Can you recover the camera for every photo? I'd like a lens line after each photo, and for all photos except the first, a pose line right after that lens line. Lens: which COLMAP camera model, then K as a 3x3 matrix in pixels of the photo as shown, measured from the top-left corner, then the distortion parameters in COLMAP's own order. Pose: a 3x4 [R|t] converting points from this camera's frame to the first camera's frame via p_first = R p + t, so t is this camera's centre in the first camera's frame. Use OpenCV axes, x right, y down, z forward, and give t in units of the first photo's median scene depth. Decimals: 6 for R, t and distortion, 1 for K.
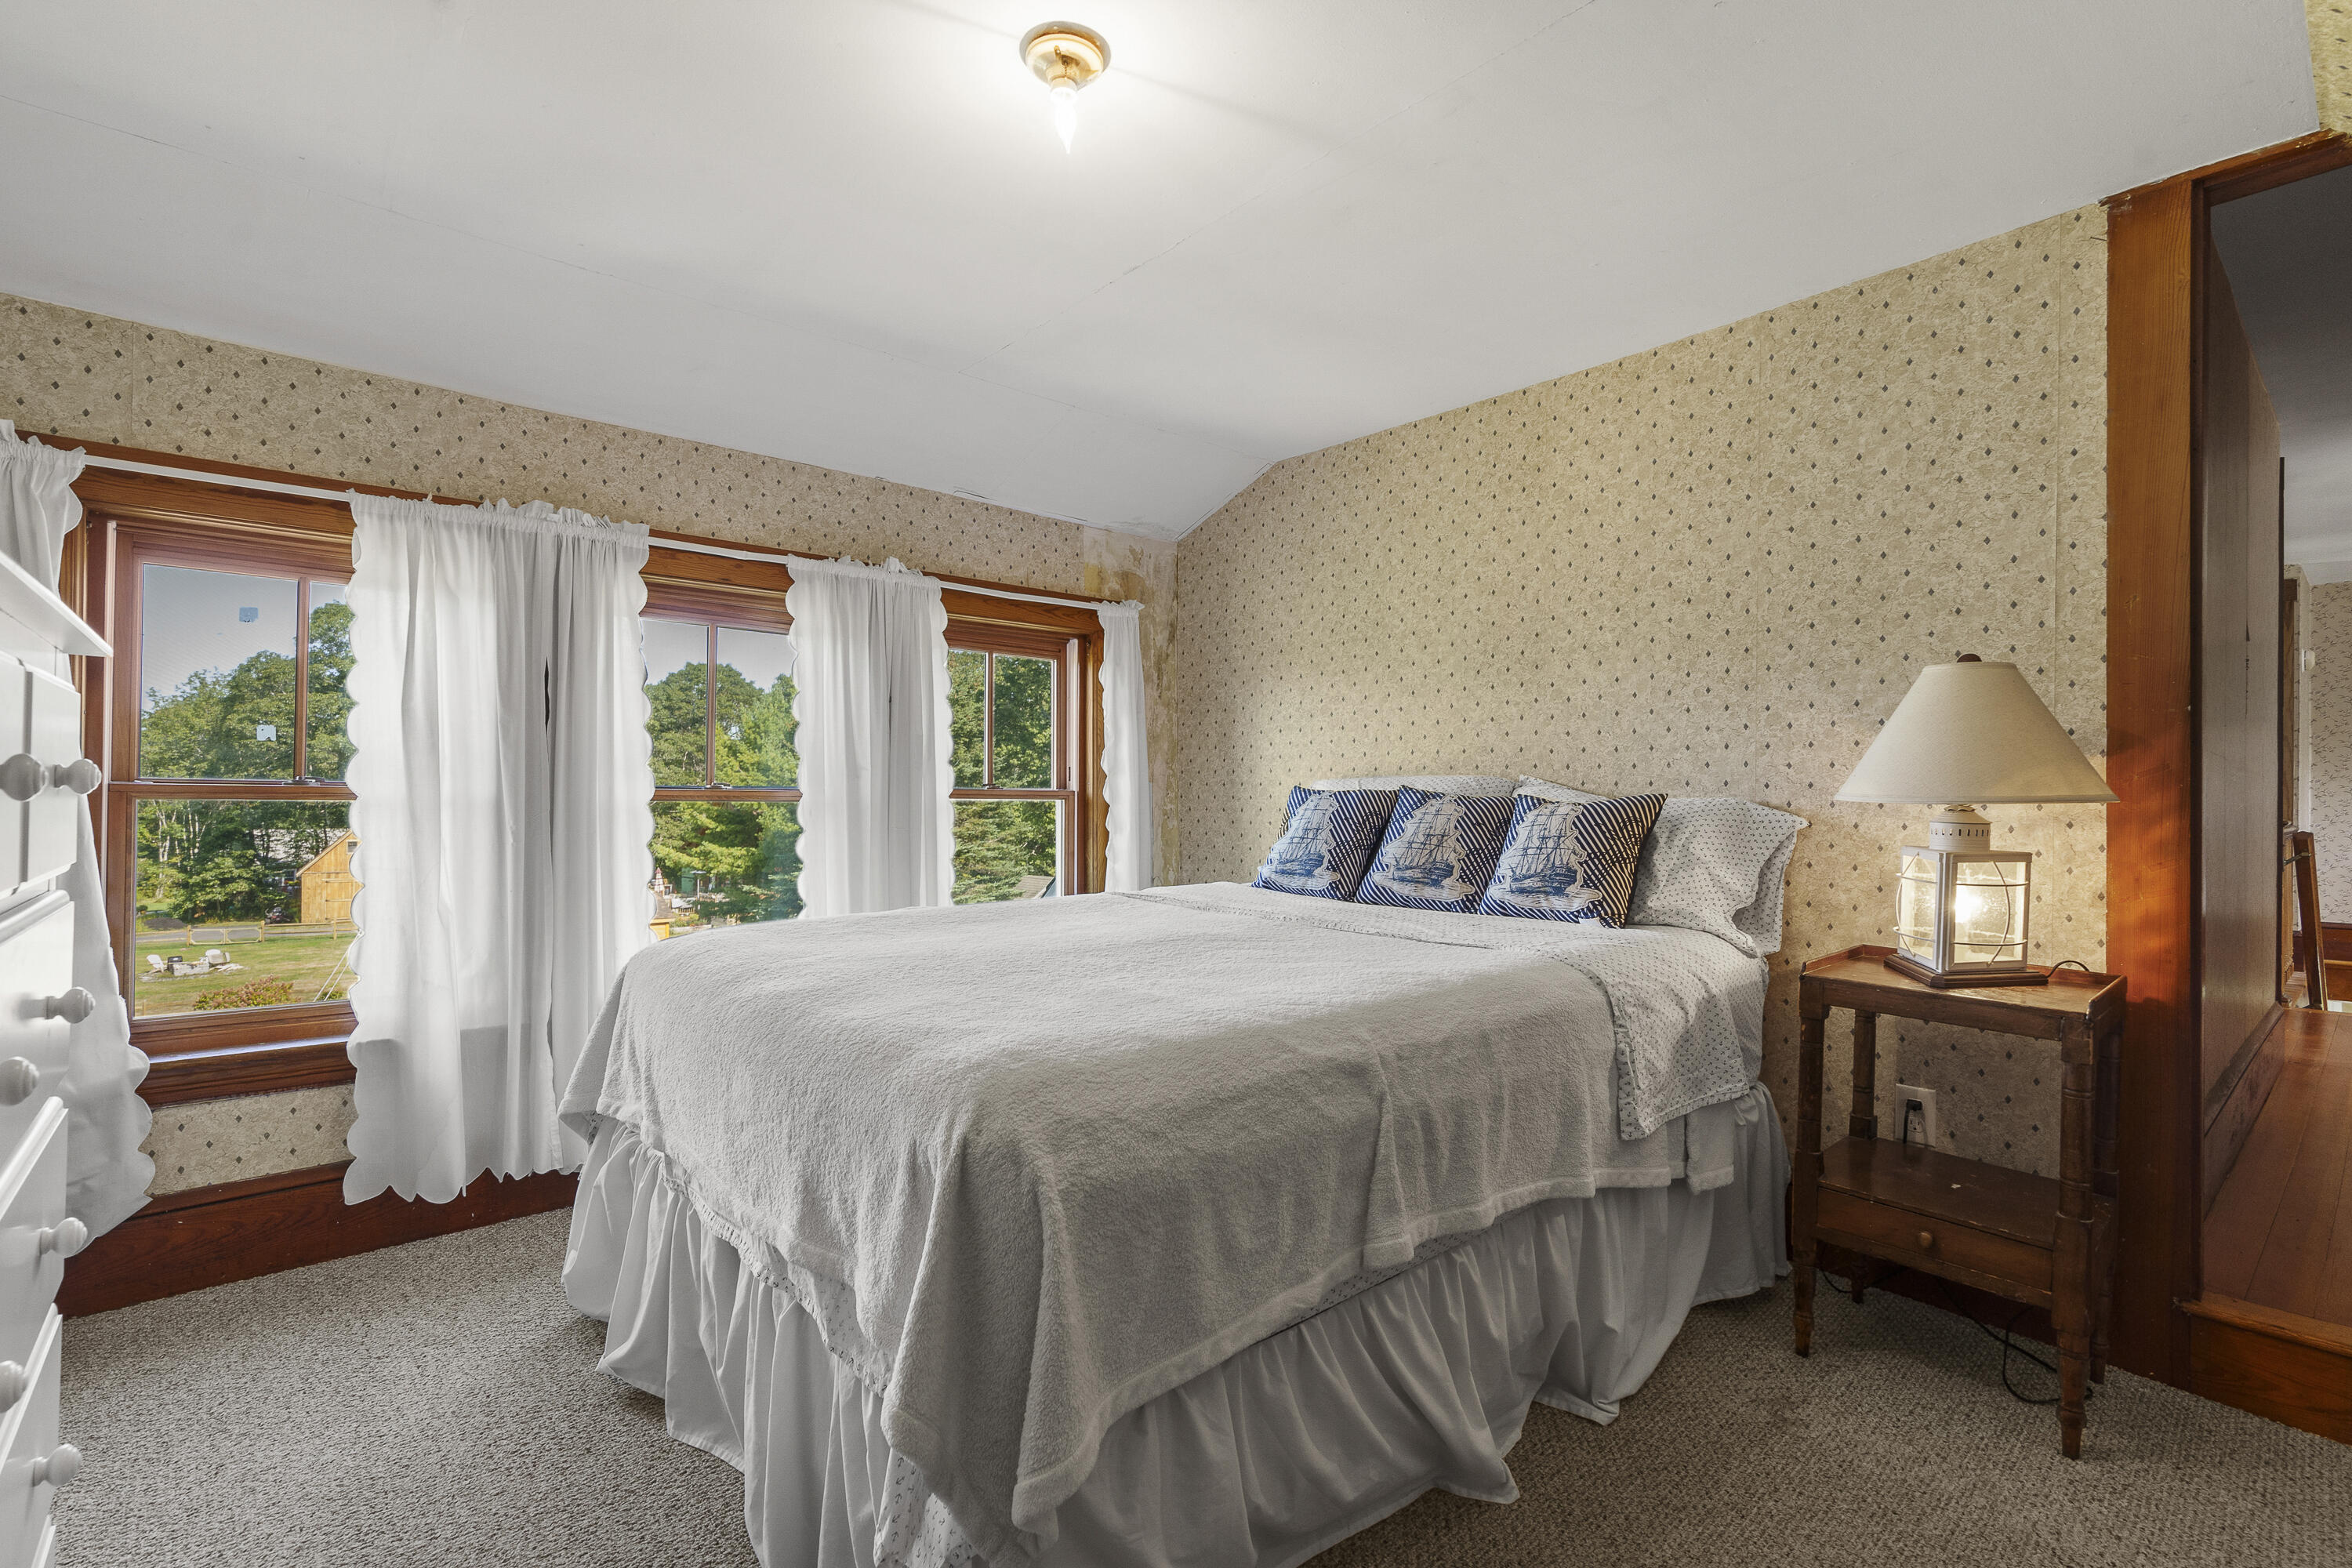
lens RADIAL K [[1077.2, 0, 1173.4], [0, 1077.2, 774.1], [0, 0, 1]] dist [-0.008626, 0.004658]
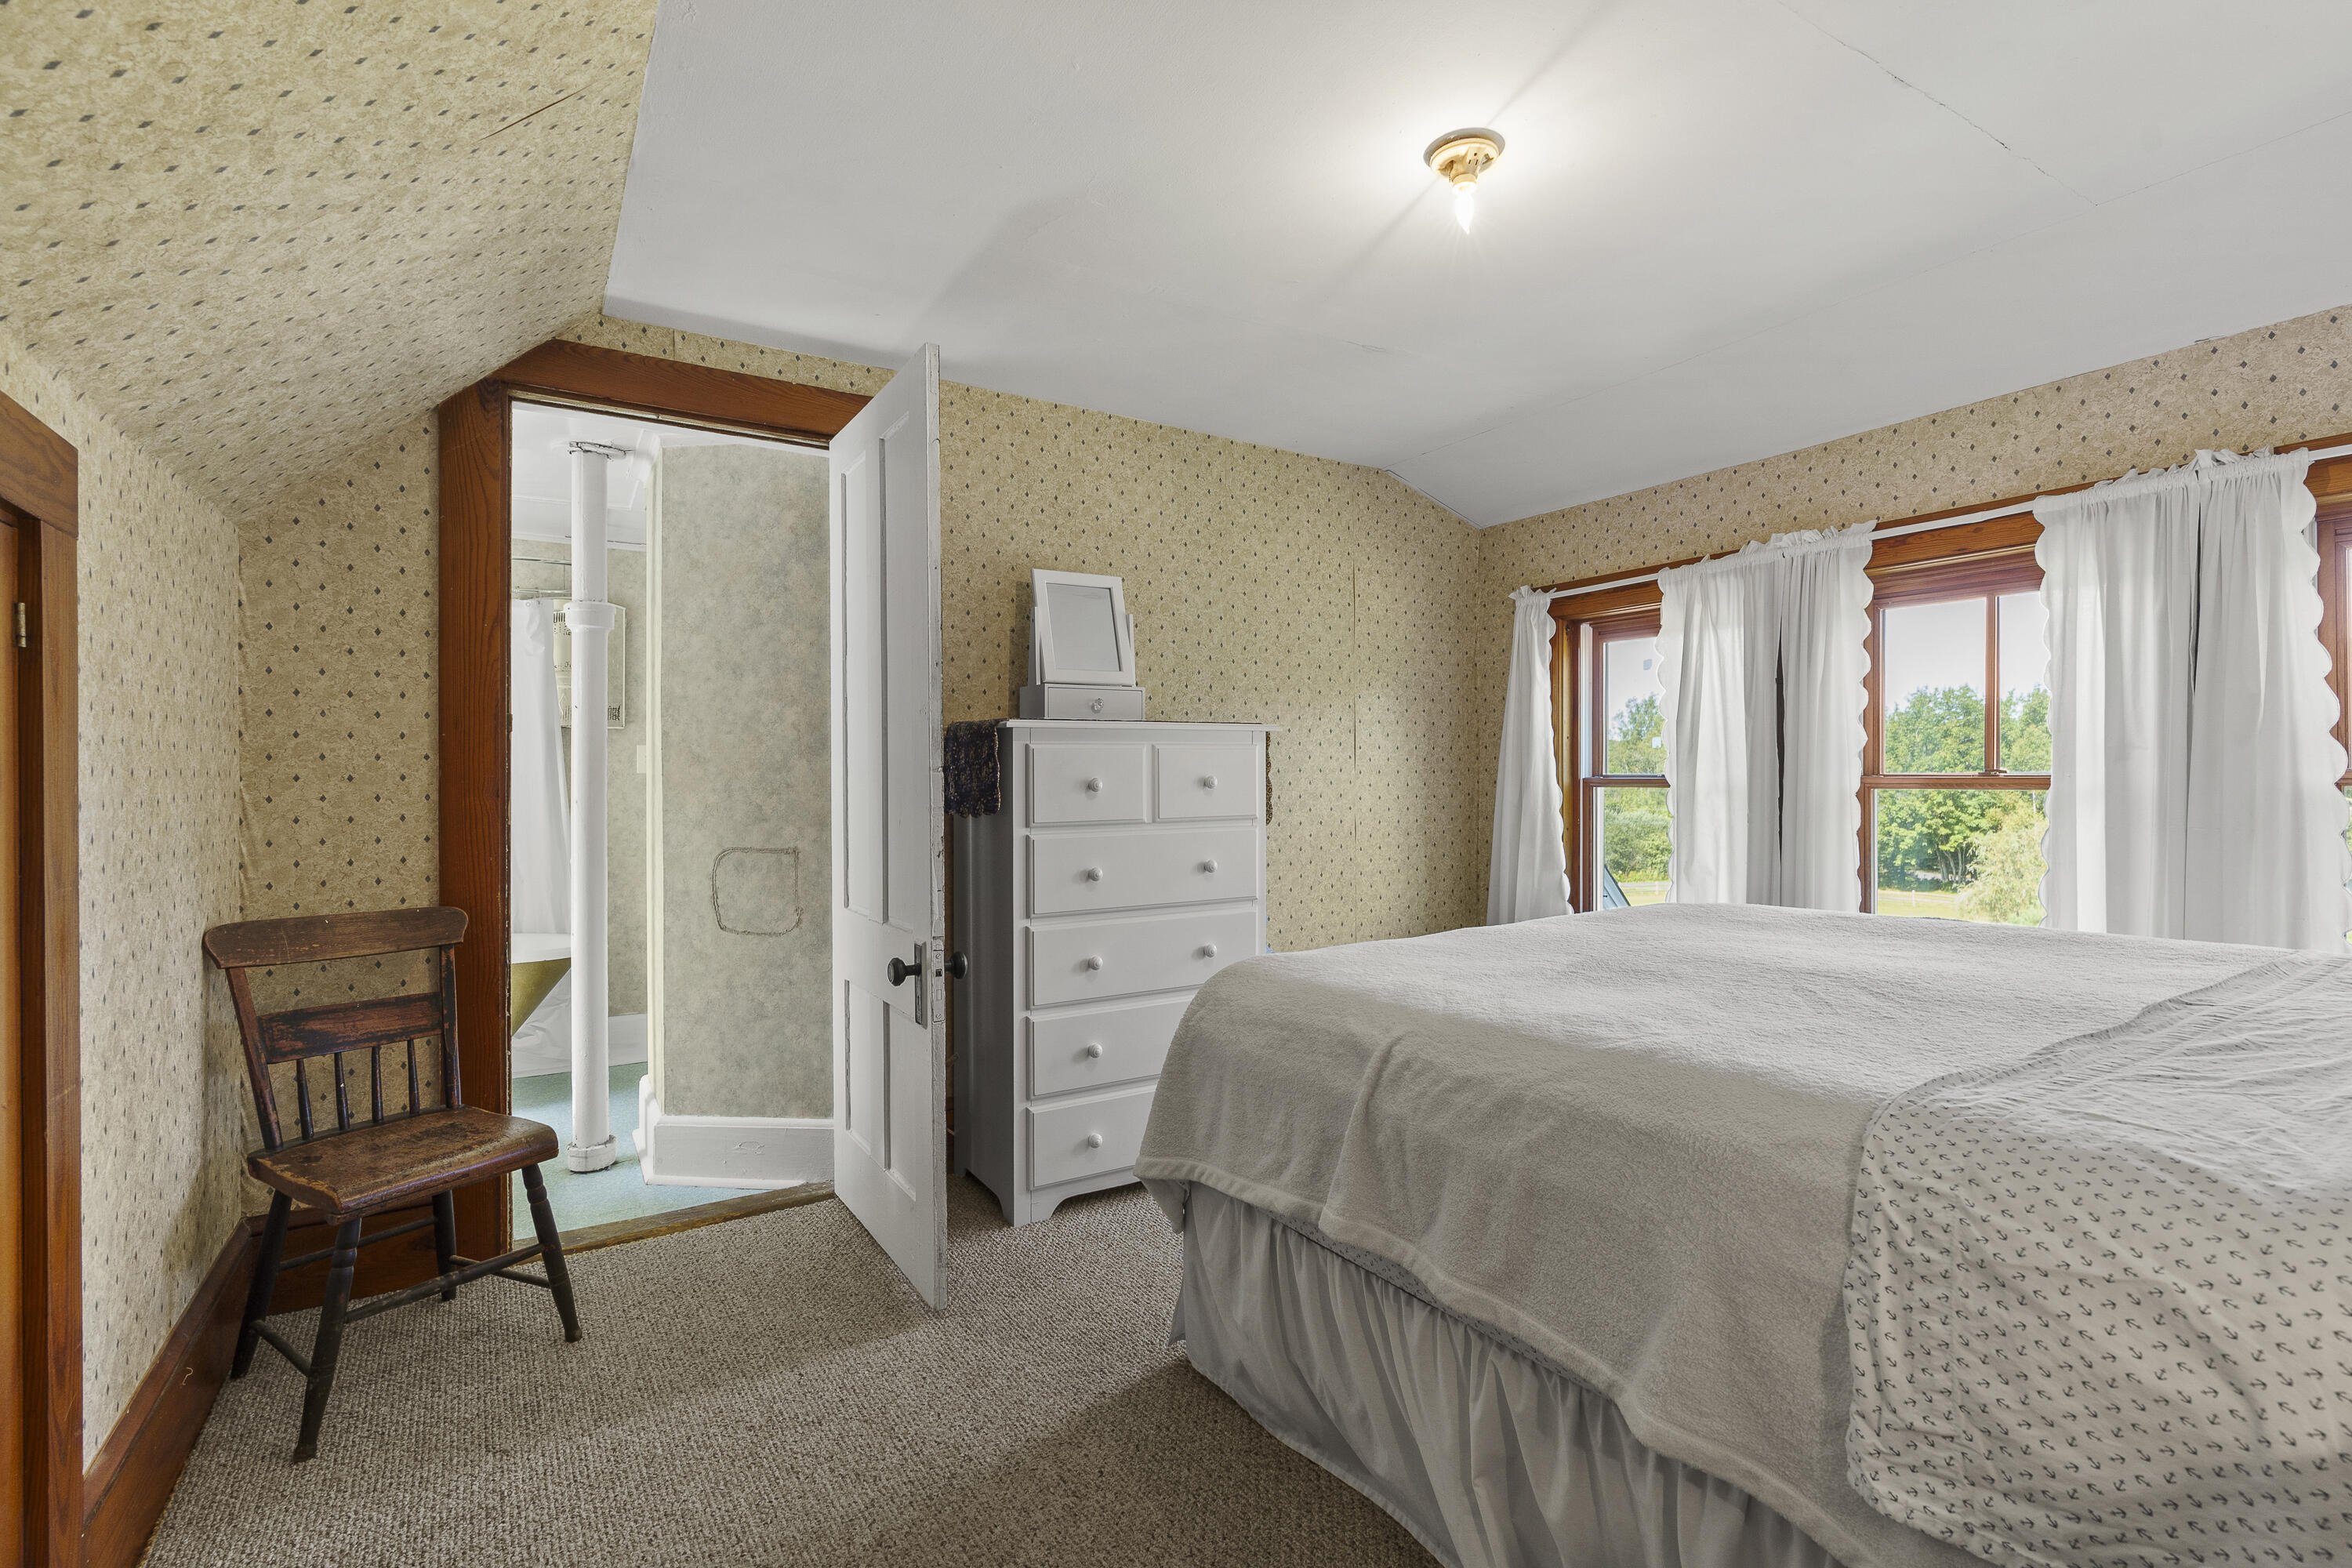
lens RADIAL K [[1077.2, 0, 1173.4], [0, 1077.2, 774.1], [0, 0, 1]] dist [-0.008626, 0.004658]
pose [[-0.147383, -0.019421, -0.988889, 0.614121], [0.018942, 0.999568, -0.022454, 0.021724], [0.988898, -0.022041, -0.146951, 0.472232]]
